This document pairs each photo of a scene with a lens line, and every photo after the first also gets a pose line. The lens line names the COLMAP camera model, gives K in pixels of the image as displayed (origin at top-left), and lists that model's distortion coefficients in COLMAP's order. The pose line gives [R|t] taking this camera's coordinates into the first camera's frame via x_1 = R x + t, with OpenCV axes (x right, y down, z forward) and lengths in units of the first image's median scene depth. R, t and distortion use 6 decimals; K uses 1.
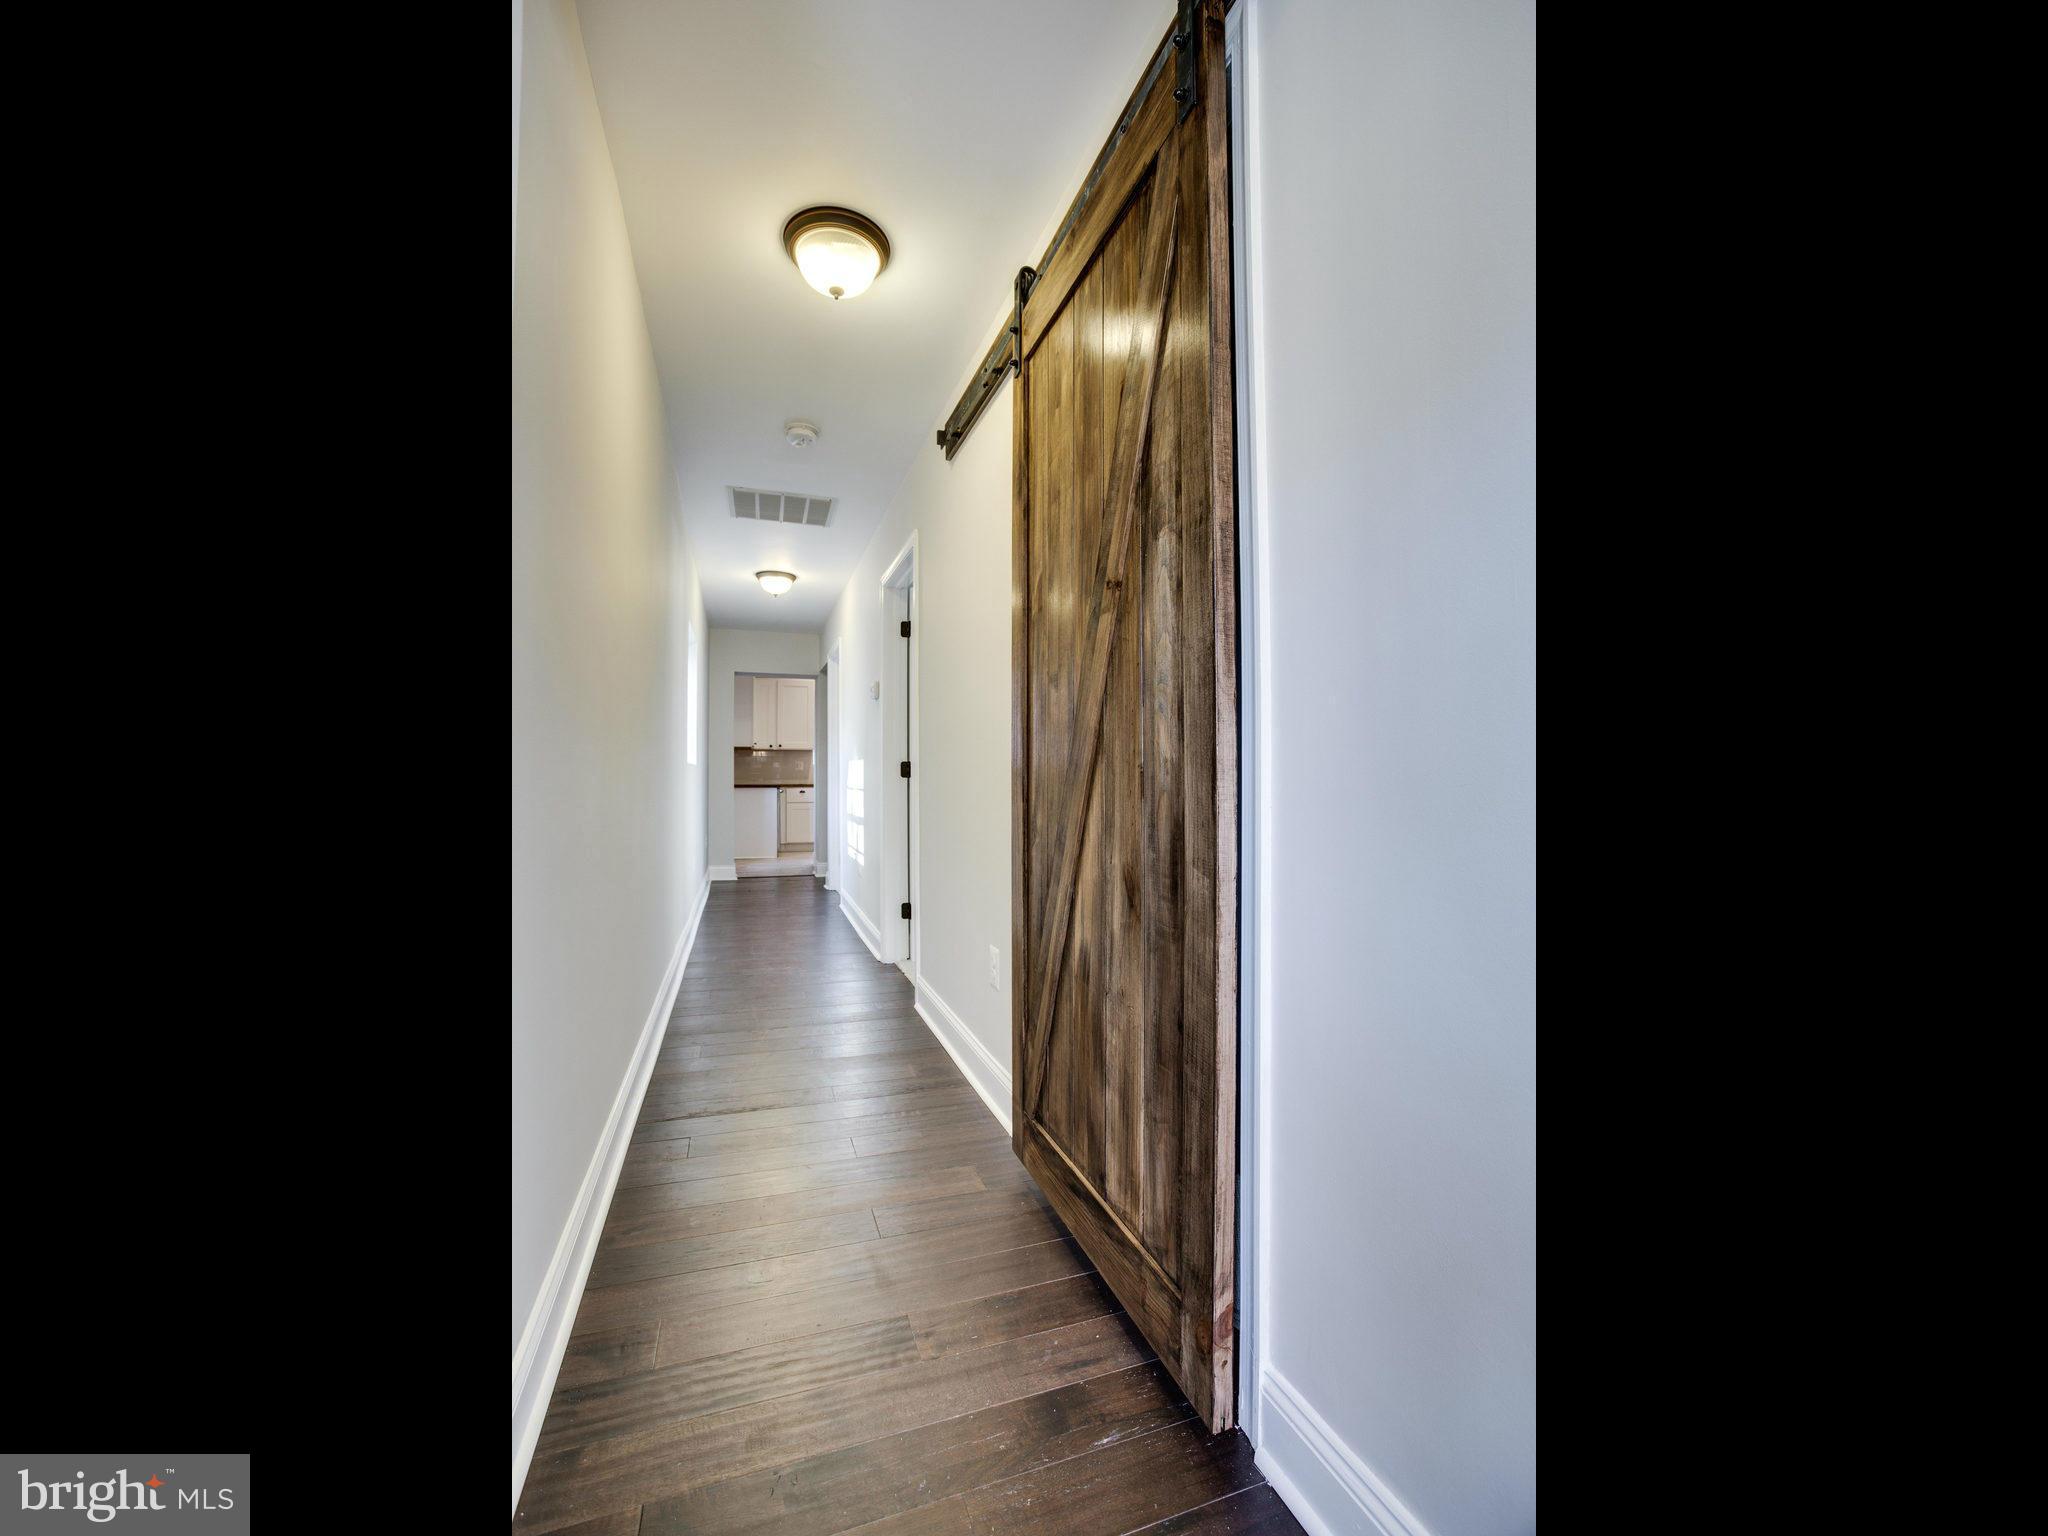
lens RADIAL K [[766.4, 0, 1016.4], [0, 766.4, 757.4], [0, 0, 1]] dist [-0.014842, -0.000102]
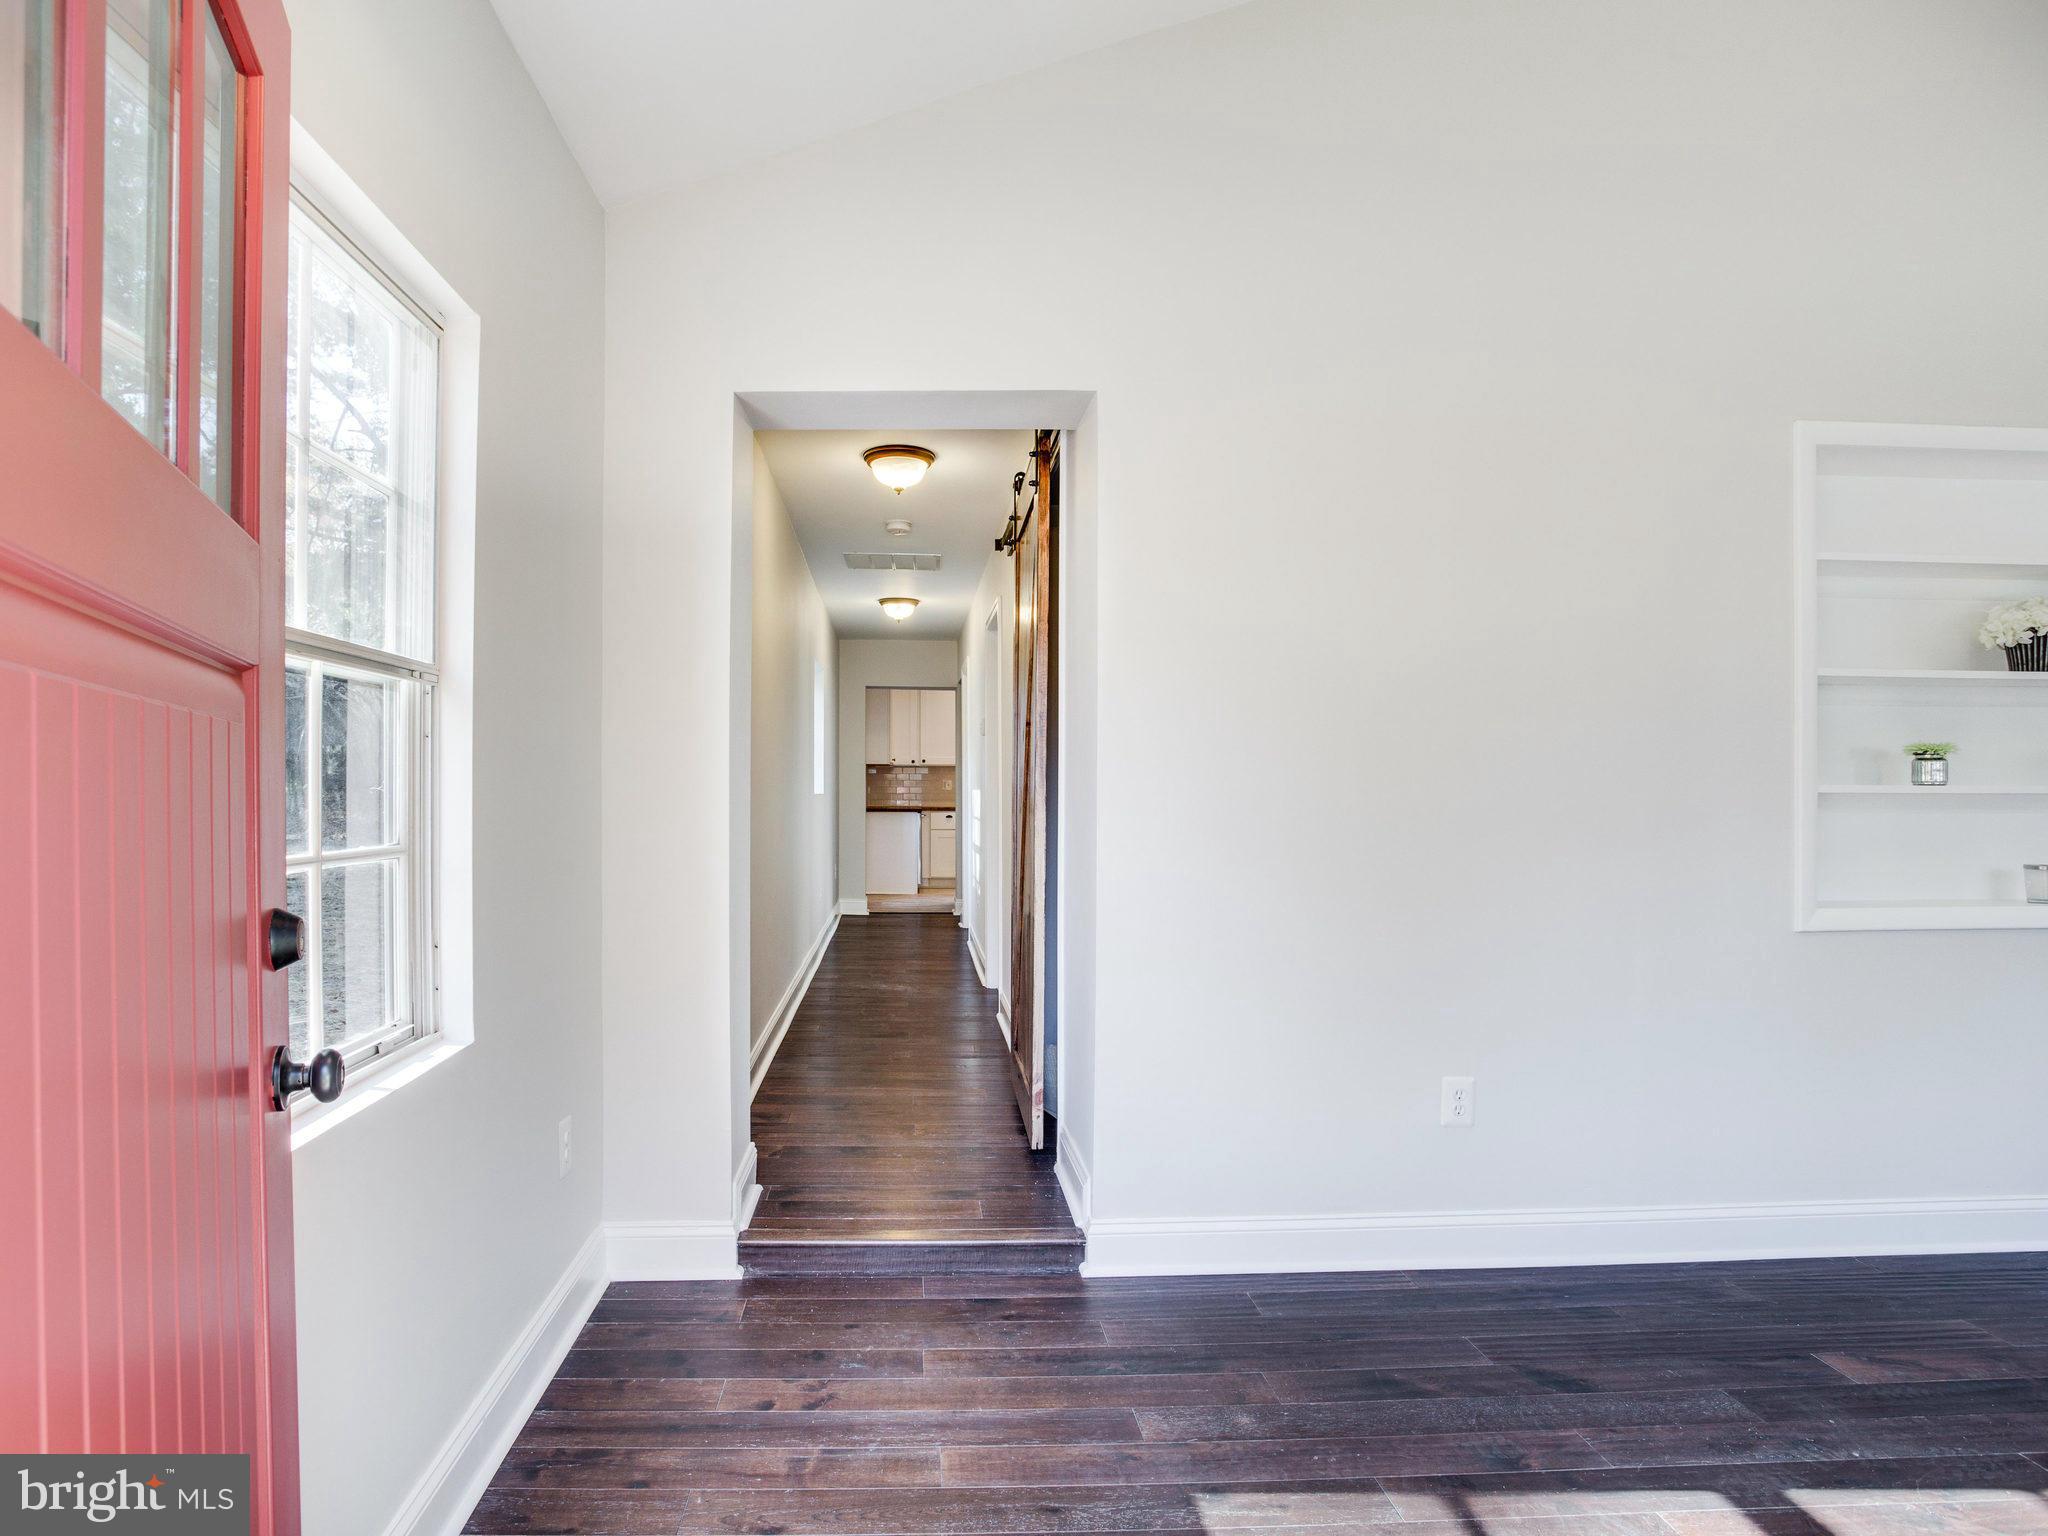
lens RADIAL K [[1142.4, 0, 1030.3], [0, 1142.4, 760.3], [0, 0, 1]] dist [-0.057859, 0.023797]
pose [[0.973821, 0.001849, -0.227308, 0.132438], [-0.001953, 0.999998, -0.000230, -0.023828], [0.227307, 0.000668, 0.973823, -0.280442]]
